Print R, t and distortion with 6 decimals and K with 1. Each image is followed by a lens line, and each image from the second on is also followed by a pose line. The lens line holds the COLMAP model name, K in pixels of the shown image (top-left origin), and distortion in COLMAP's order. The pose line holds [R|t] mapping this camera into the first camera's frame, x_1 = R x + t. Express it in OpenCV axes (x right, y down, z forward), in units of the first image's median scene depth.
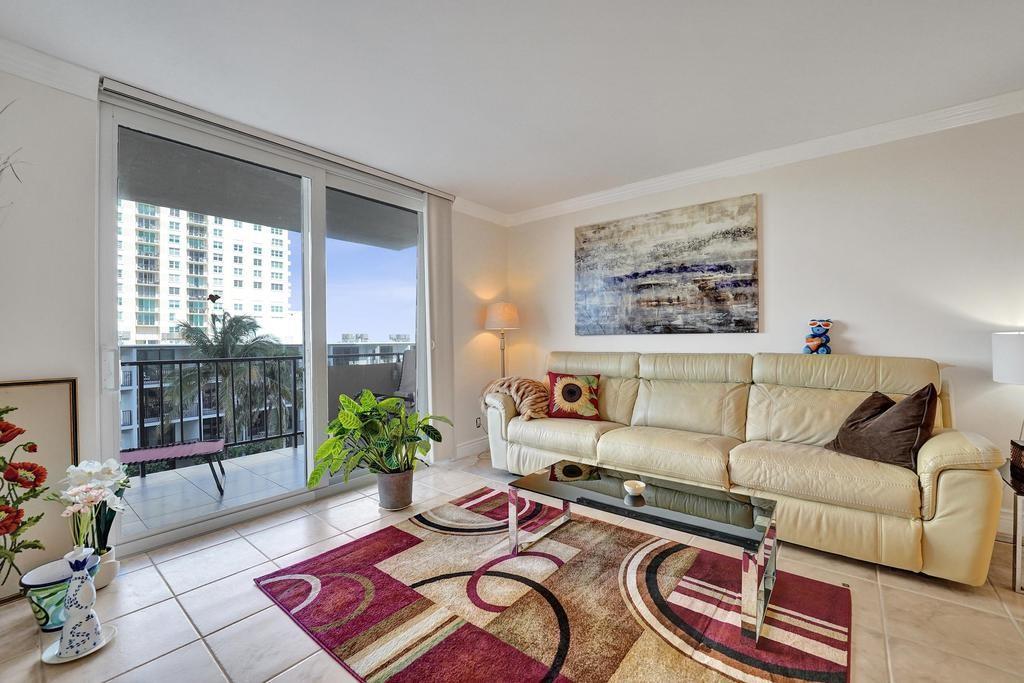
lens RADIAL K [[425.7, 0, 532.5], [0, 425.7, 342.5], [0, 0, 1]] dist [-0.032339, 0.000160]
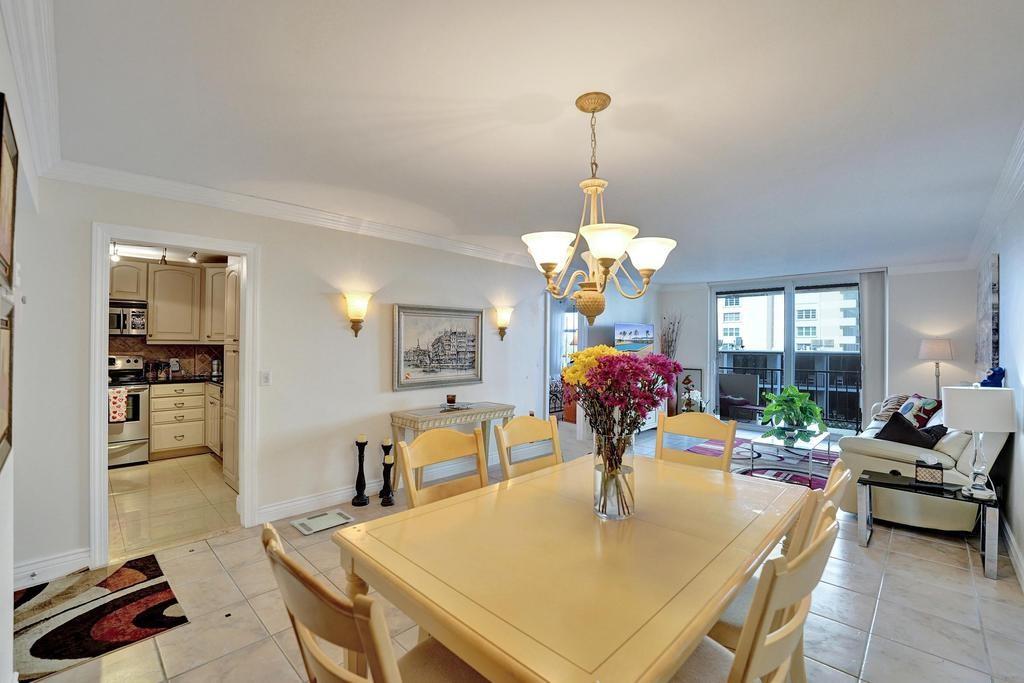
lens RADIAL K [[423.1, 0, 514.5], [0, 423.1, 341.6], [0, 0, 1]] dist [-0.040219, -0.000087]
pose [[-0.084111, 0.000716, -0.996456, 1.598858], [-0.017675, 0.999841, 0.002210, -0.087057], [0.996300, 0.017798, -0.084085, -0.207995]]
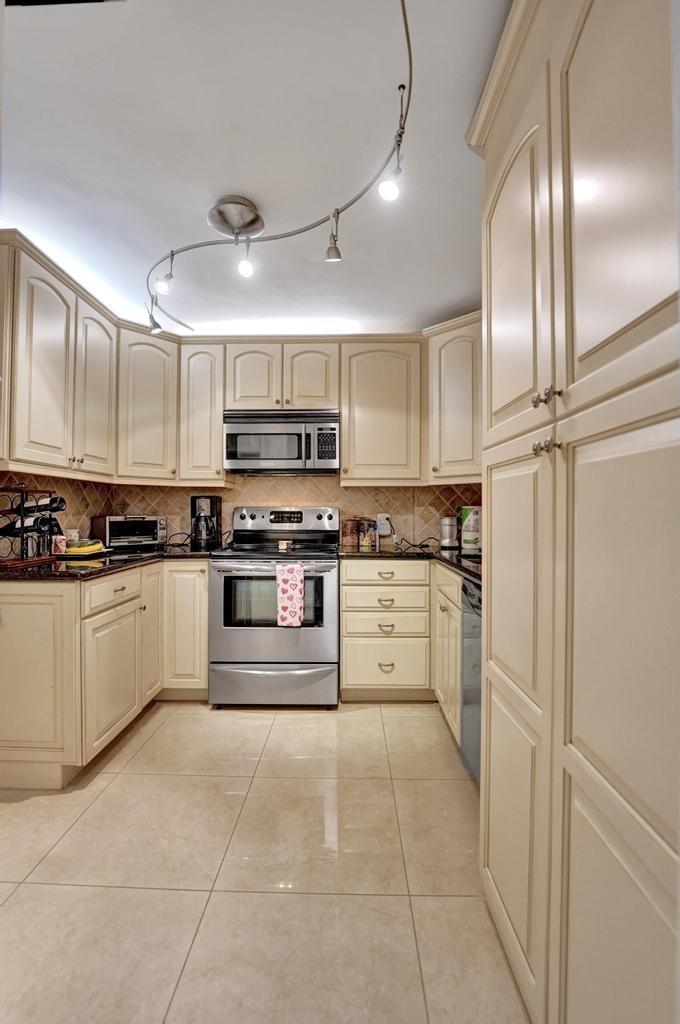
lens RADIAL K [[449.0, 0, 340.0], [0, 449.0, 507.9], [0, 0, 1]] dist [-0.000717, -0.000023]
pose [[-0.797440, -0.000063, -0.603398, 0.890639], [-0.000236, 1.000000, 0.000207, -0.017070], [0.603398, 0.000308, -0.797440, -0.837257]]
